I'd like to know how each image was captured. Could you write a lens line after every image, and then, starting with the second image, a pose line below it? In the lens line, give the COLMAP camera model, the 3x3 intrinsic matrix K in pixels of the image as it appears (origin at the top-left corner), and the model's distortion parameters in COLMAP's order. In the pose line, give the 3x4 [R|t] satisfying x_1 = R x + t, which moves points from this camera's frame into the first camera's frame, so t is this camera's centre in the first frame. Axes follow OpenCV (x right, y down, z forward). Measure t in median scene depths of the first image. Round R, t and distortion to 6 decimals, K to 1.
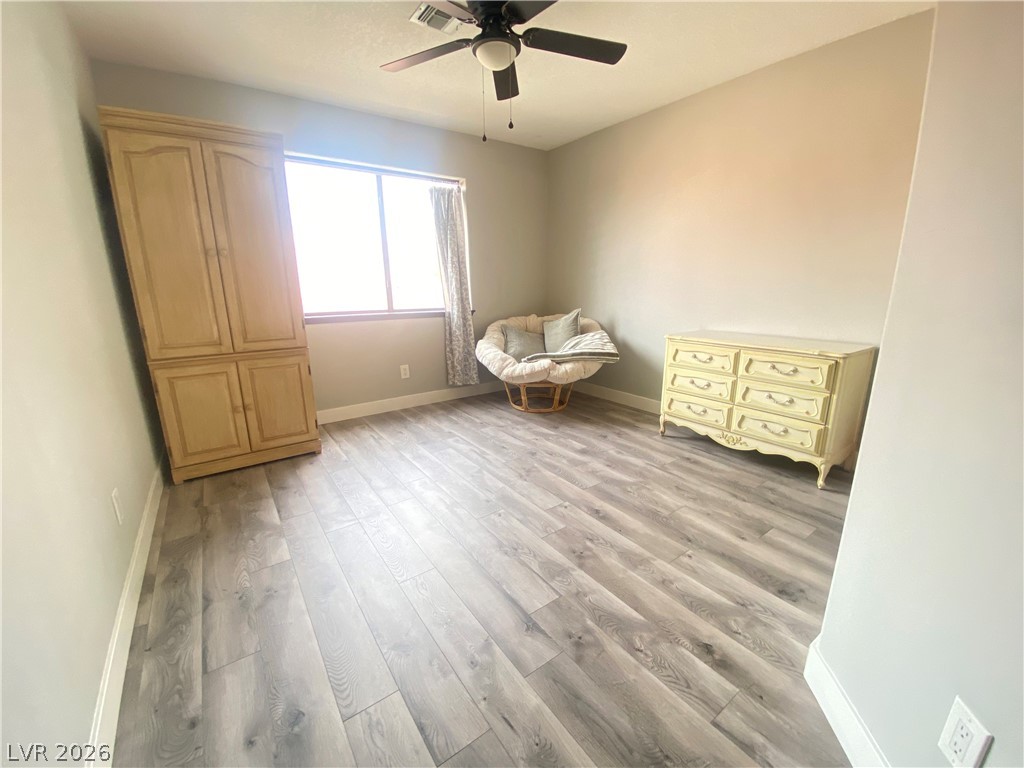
lens RADIAL K [[419.1, 0, 510.0], [0, 419.1, 382.2], [0, 0, 1]] dist [-0.000058, -0.000026]
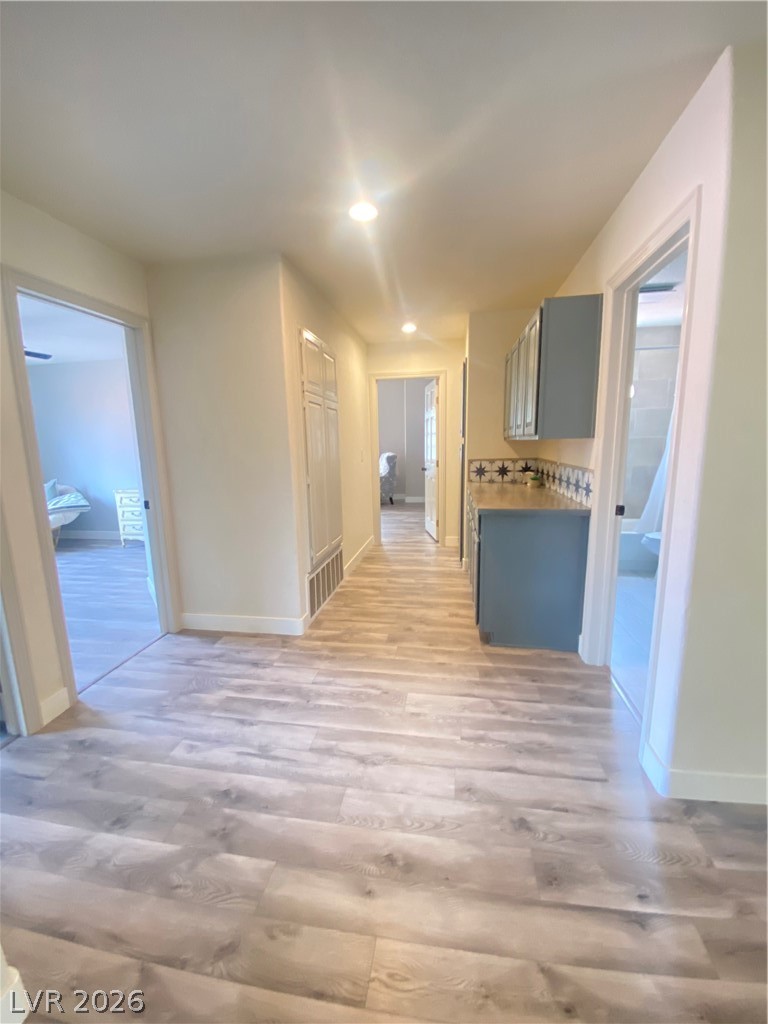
lens RADIAL K [[419.1, 0, 382.1], [0, 419.1, 513.3], [0, 0, 1]] dist [-0.000058, -0.000026]
pose [[0.713970, -0.110052, 0.691473, -0.052610], [0.169619, 0.985340, -0.018314, 0.184232], [-0.679320, 0.130363, 0.722170, -0.920696]]
